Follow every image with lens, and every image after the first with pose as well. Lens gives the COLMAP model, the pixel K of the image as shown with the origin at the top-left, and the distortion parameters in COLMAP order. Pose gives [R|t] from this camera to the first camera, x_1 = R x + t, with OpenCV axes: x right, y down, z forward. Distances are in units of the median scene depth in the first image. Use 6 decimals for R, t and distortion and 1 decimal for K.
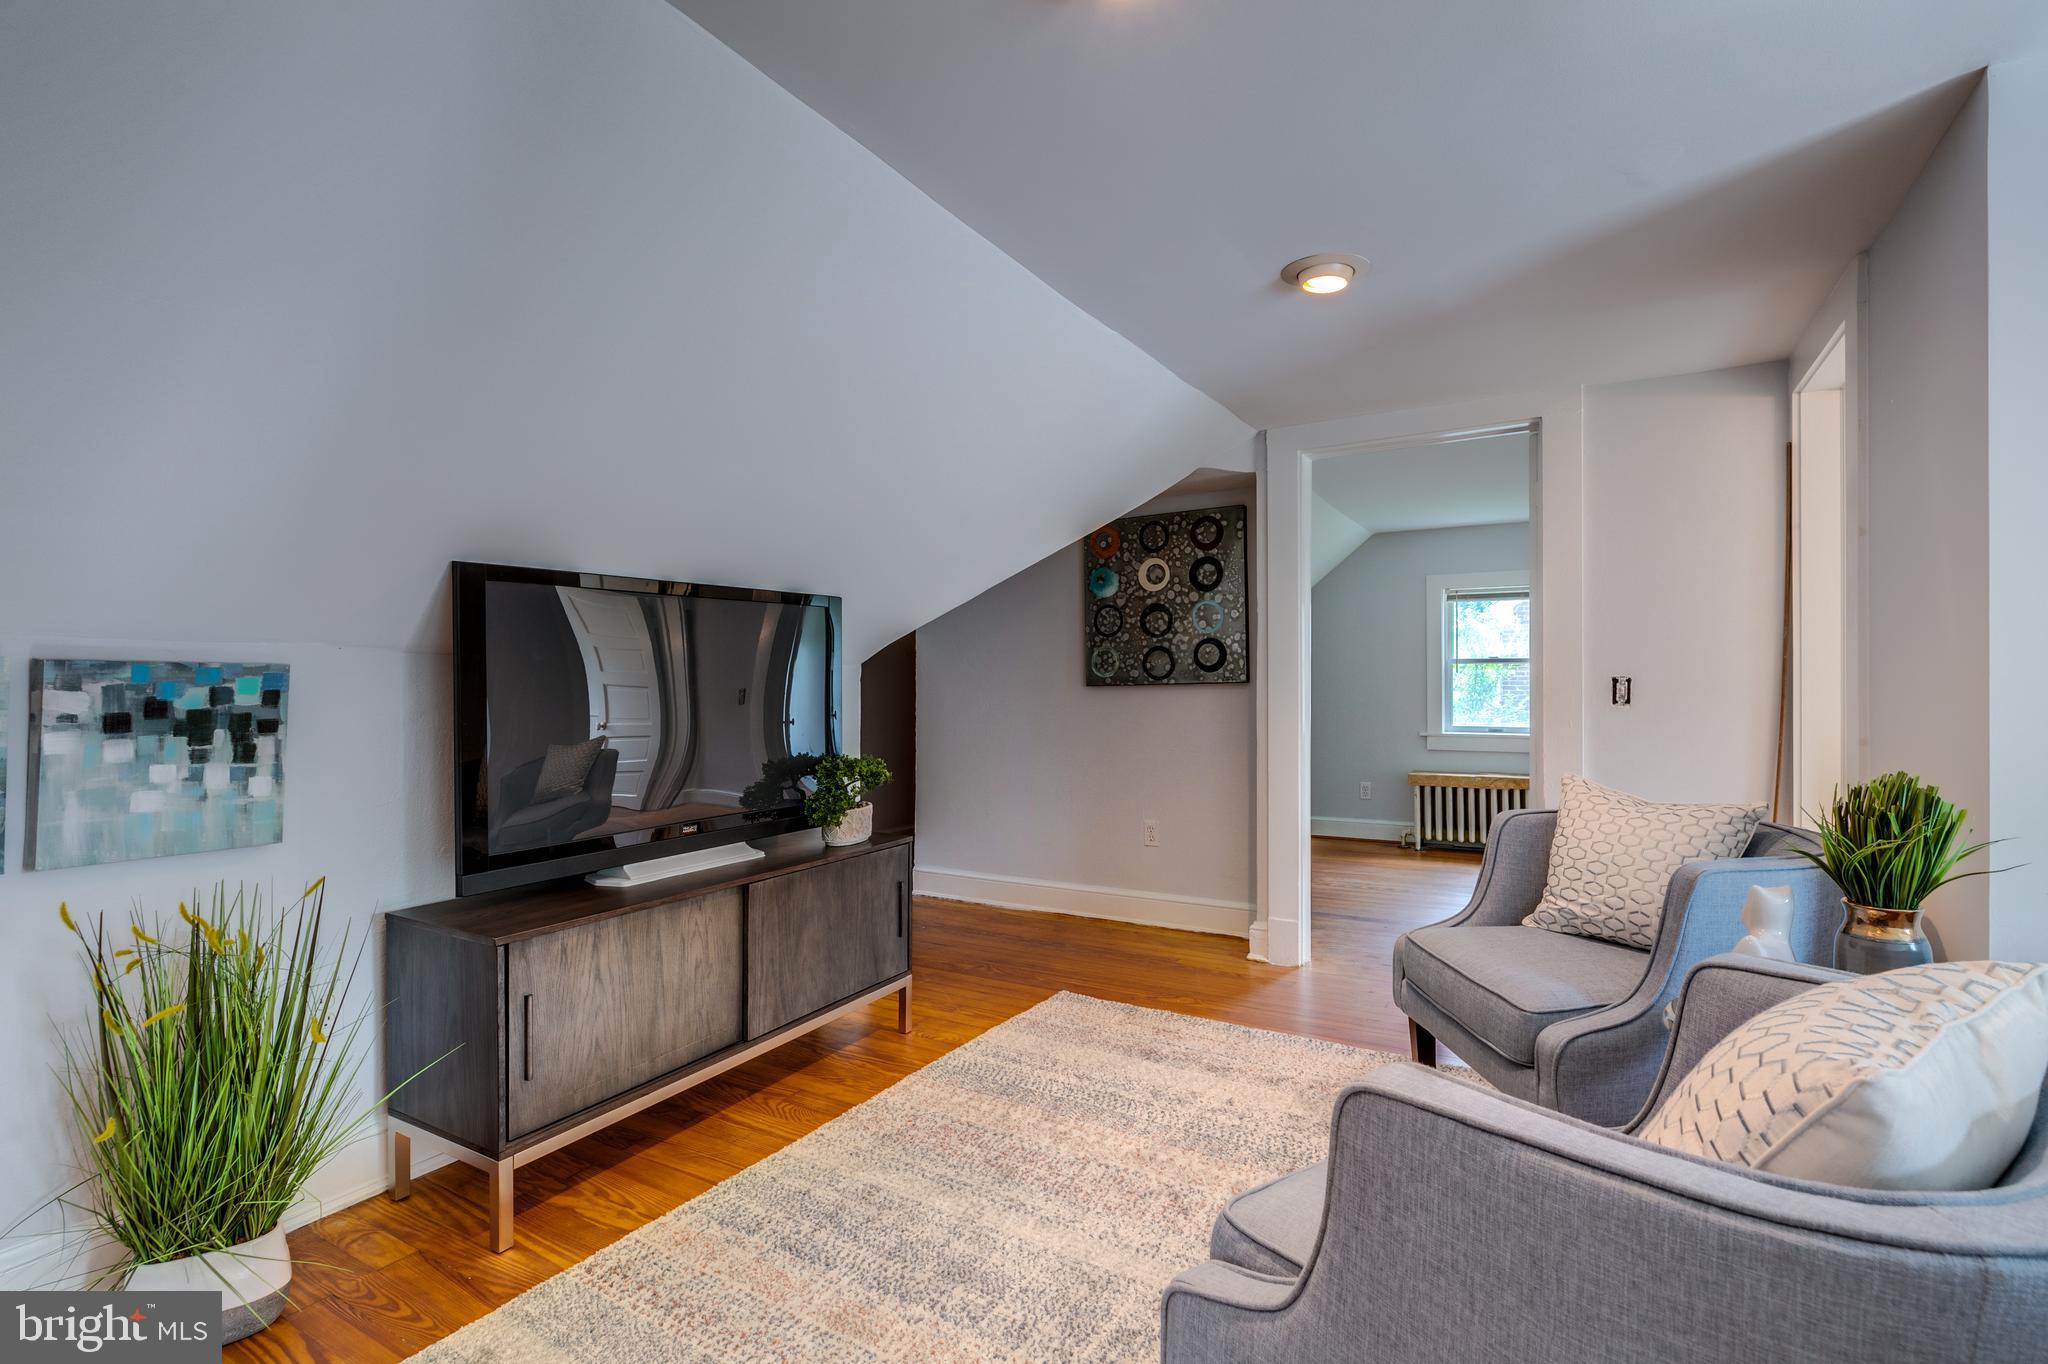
lens RADIAL K [[968.0, 0, 1031.6], [0, 968.0, 677.2], [0, 0, 1]] dist [-0.003194, -0.000246]
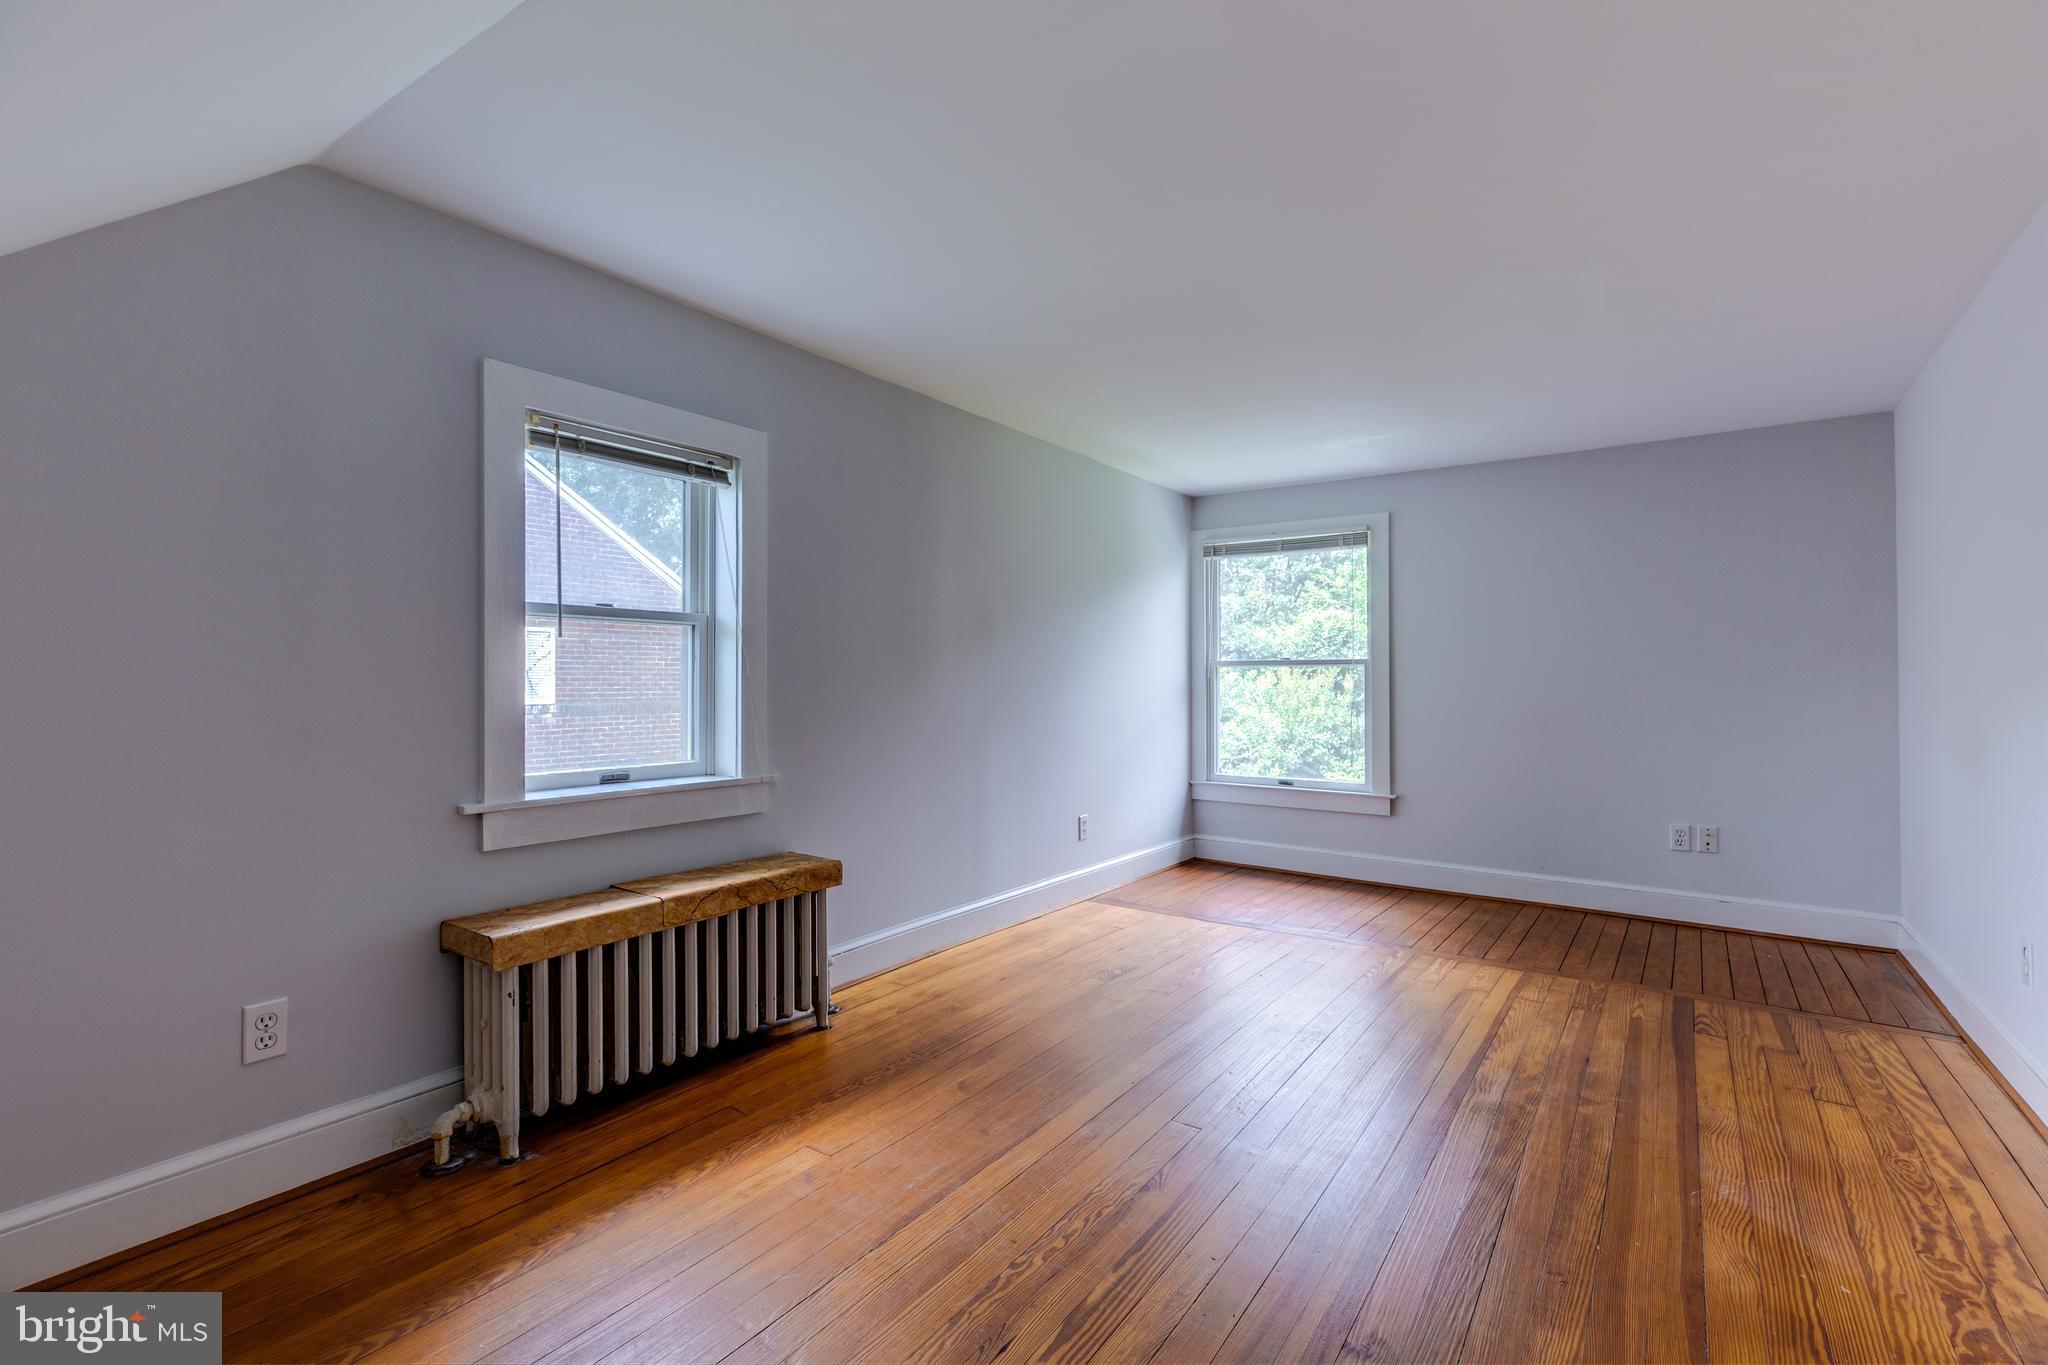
lens RADIAL K [[931.5, 0, 1019.9], [0, 931.5, 679.1], [0, 0, 1]] dist [0.003318, -0.001015]
pose [[0.082694, 0.001694, 0.996574, 0.088171], [-0.003502, 0.999993, -0.001409, 0.011439], [-0.996569, -0.003373, 0.082699, 0.790909]]
